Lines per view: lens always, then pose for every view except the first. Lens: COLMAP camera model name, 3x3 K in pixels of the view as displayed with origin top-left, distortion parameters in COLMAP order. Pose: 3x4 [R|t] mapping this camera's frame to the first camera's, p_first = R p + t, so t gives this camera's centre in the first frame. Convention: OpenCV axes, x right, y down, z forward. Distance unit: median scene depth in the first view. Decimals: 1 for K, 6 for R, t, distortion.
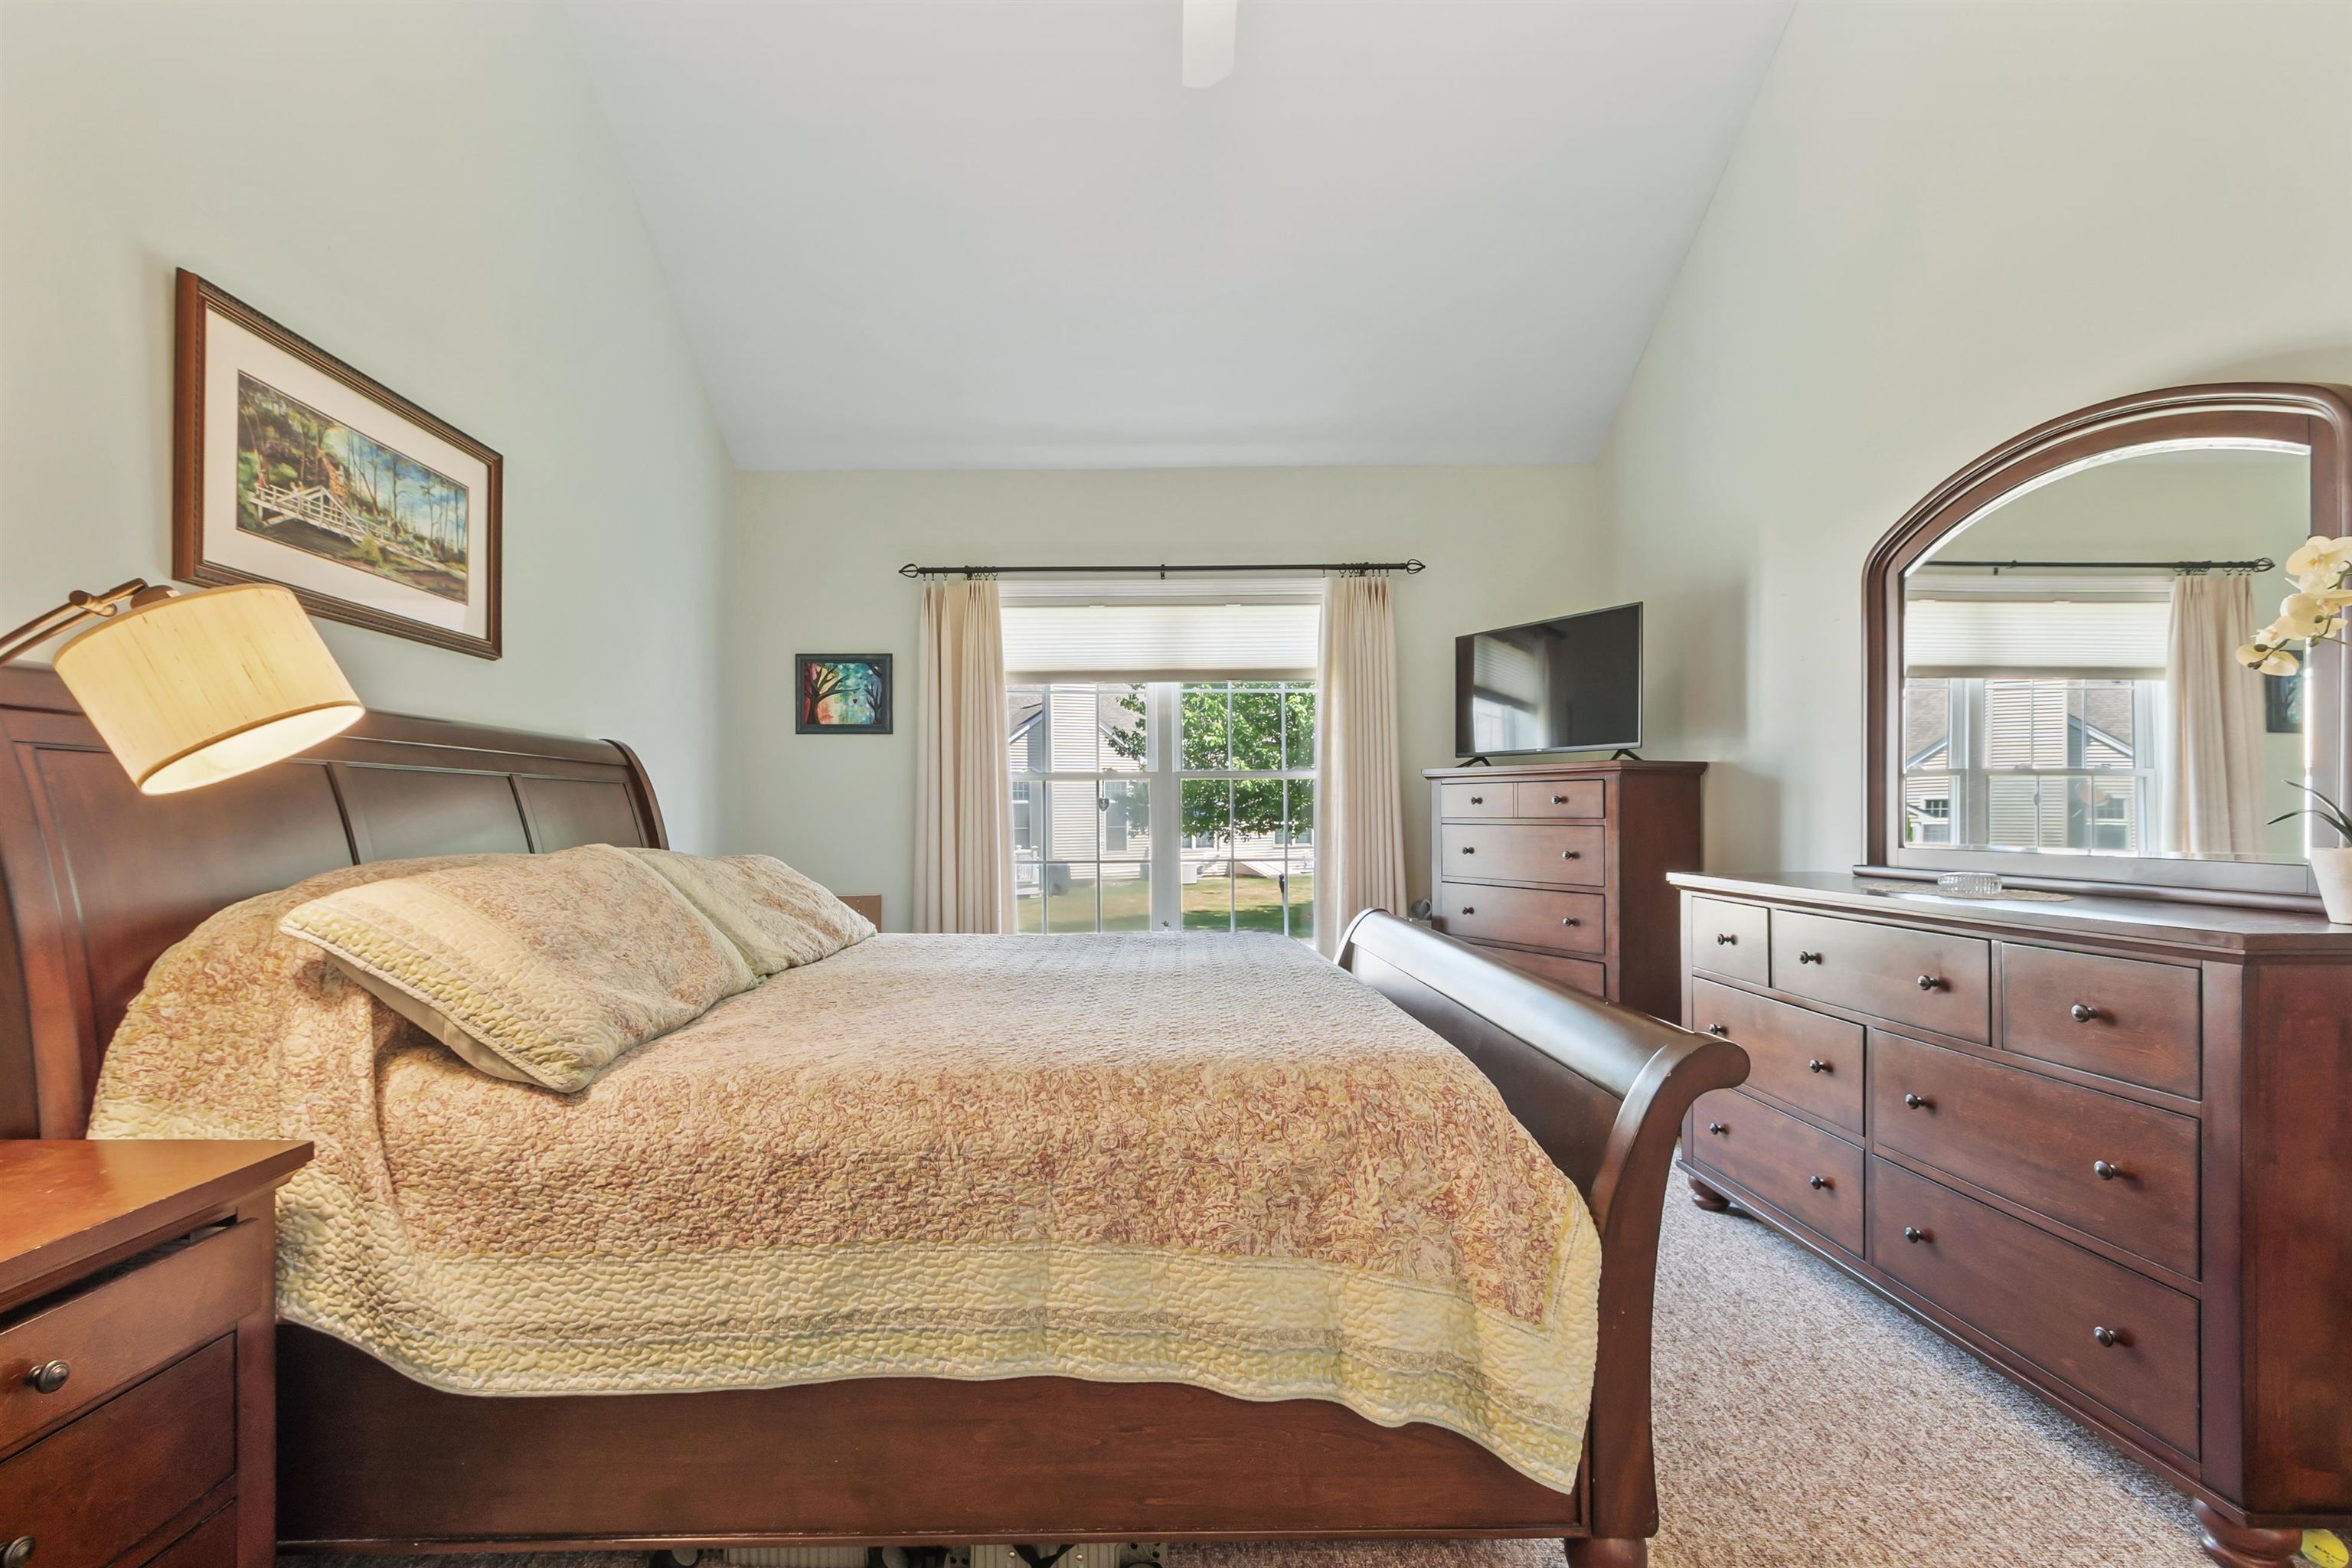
lens RADIAL K [[1024.3, 0, 1173.3], [0, 1024.3, 800.8], [0, 0, 1]] dist [0.005446, -0.002408]
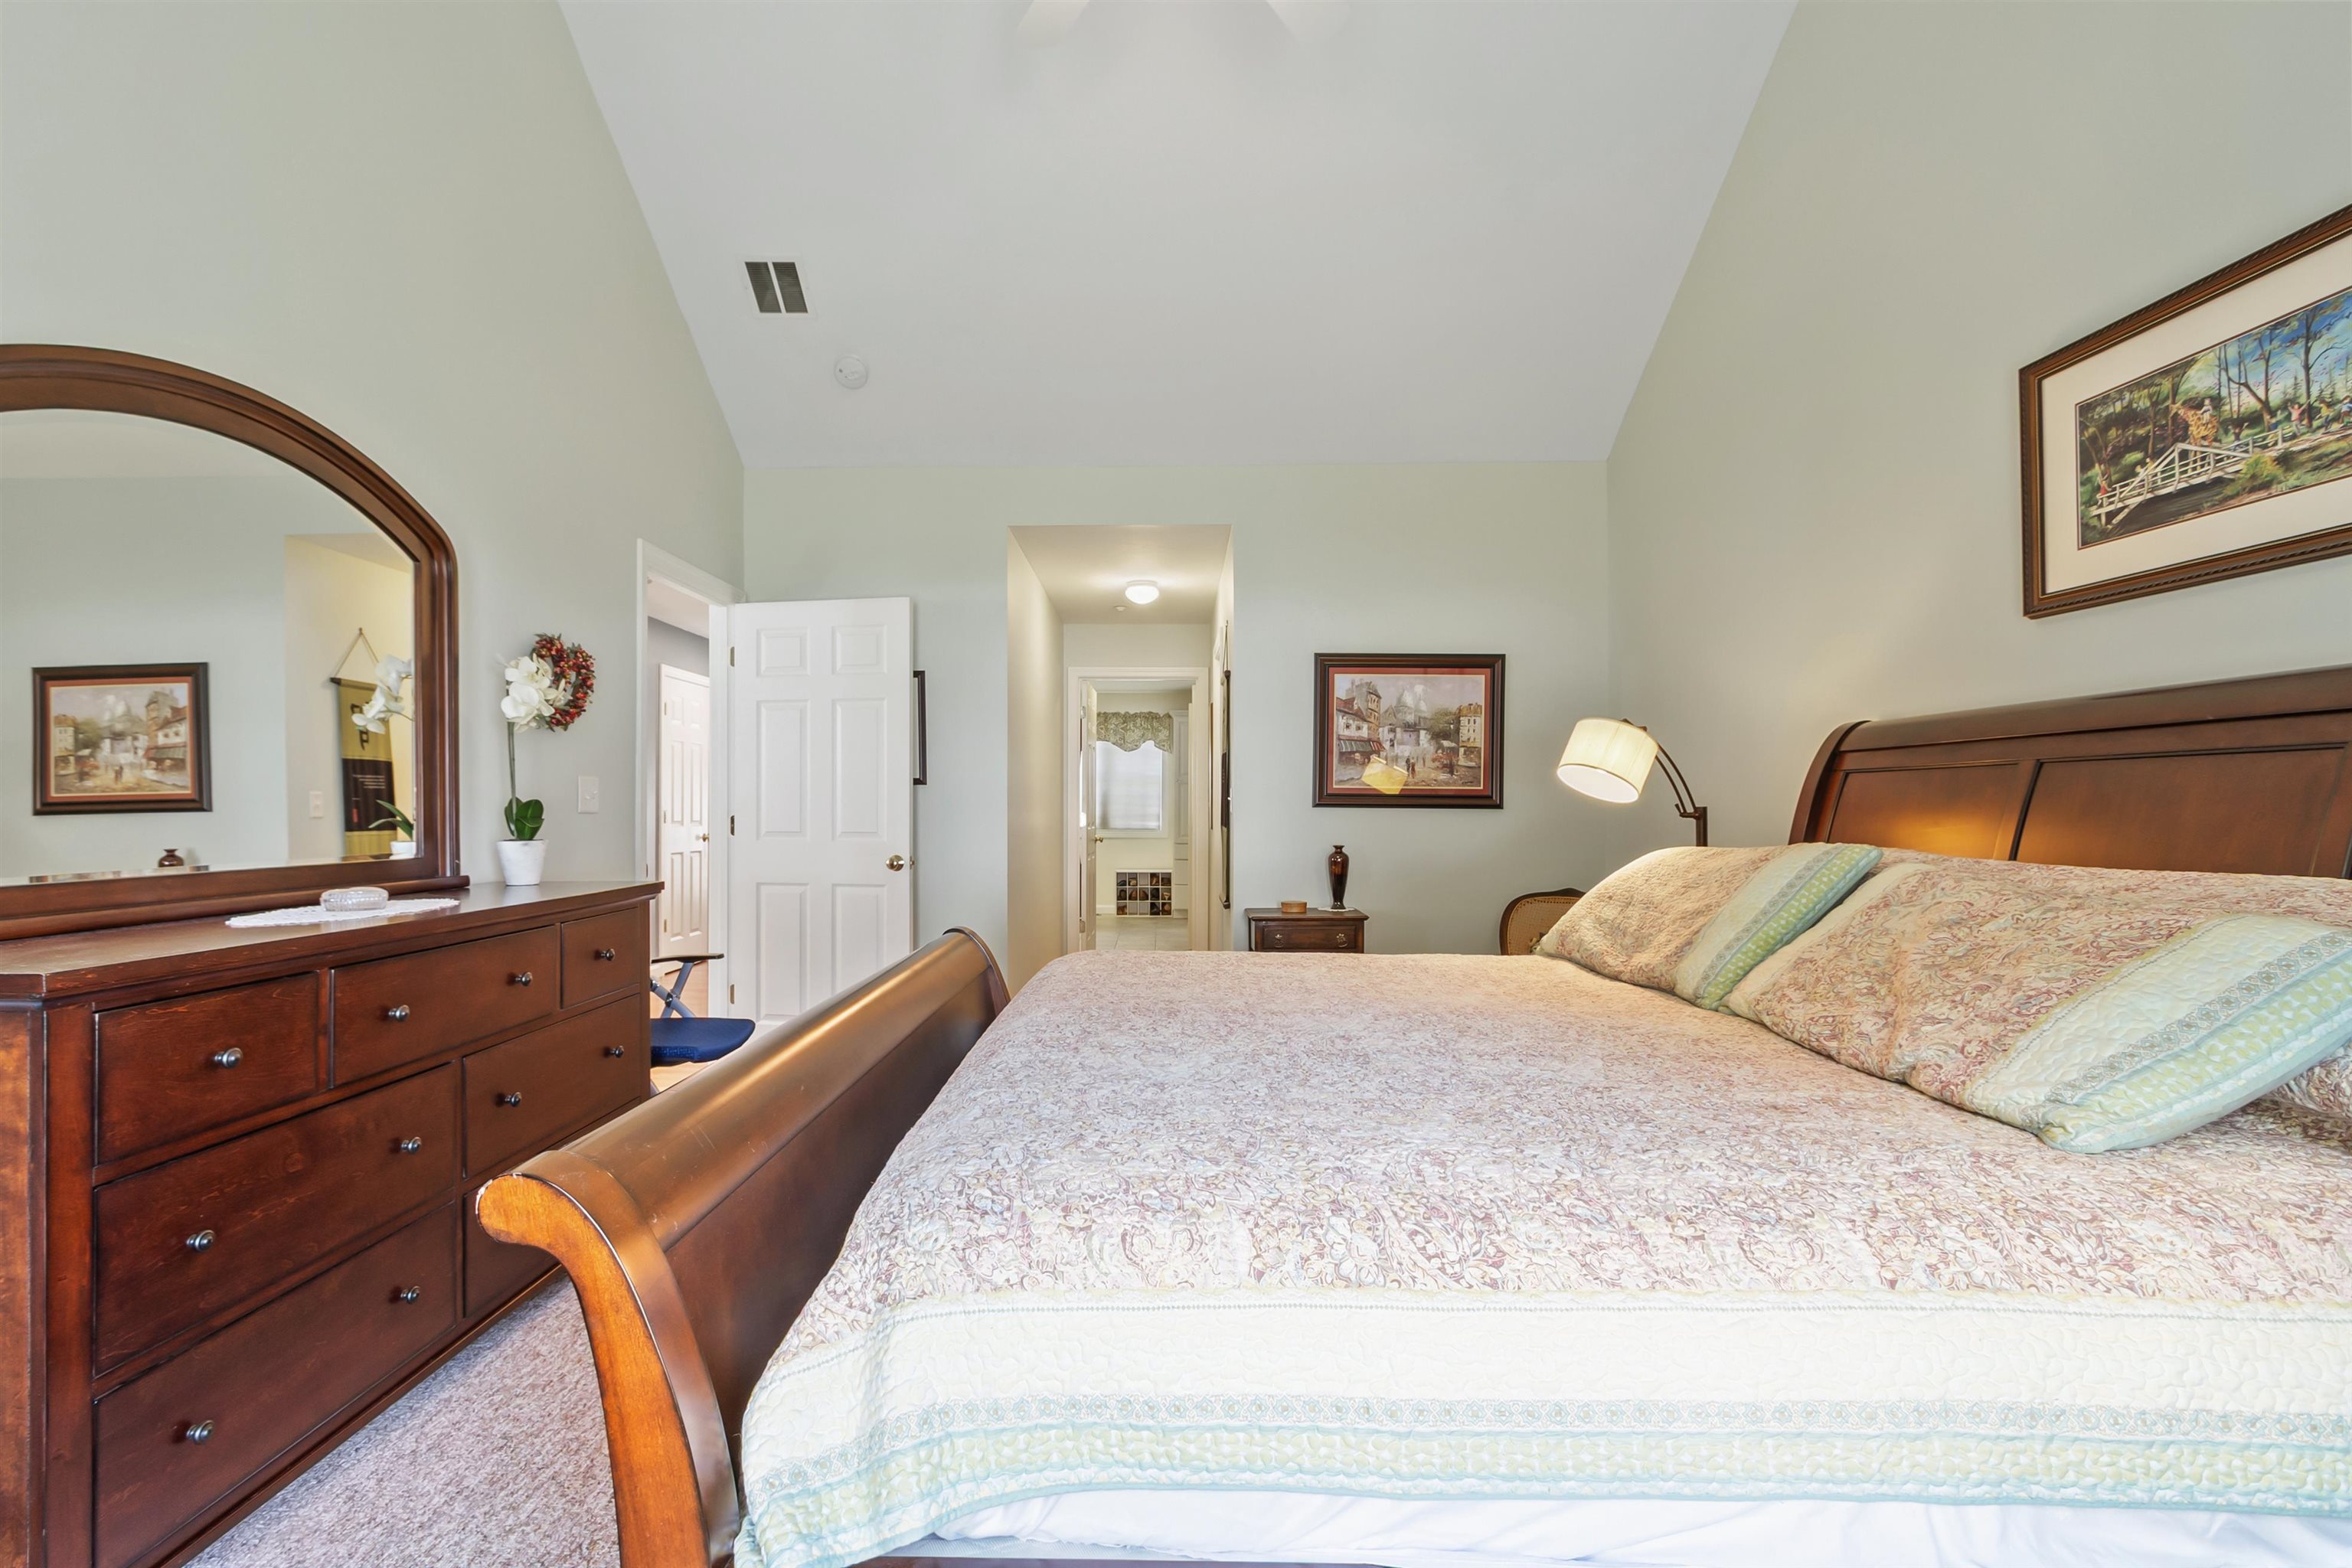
lens RADIAL K [[1024.3, 0, 1175.4], [0, 1024.3, 798.0], [0, 0, 1]] dist [0.005446, -0.002408]
pose [[-0.998958, 0.008295, 0.044873, 0.007069], [0.007642, 0.999863, -0.014698, 0.009967], [-0.044989, -0.014340, -0.998885, 1.997218]]
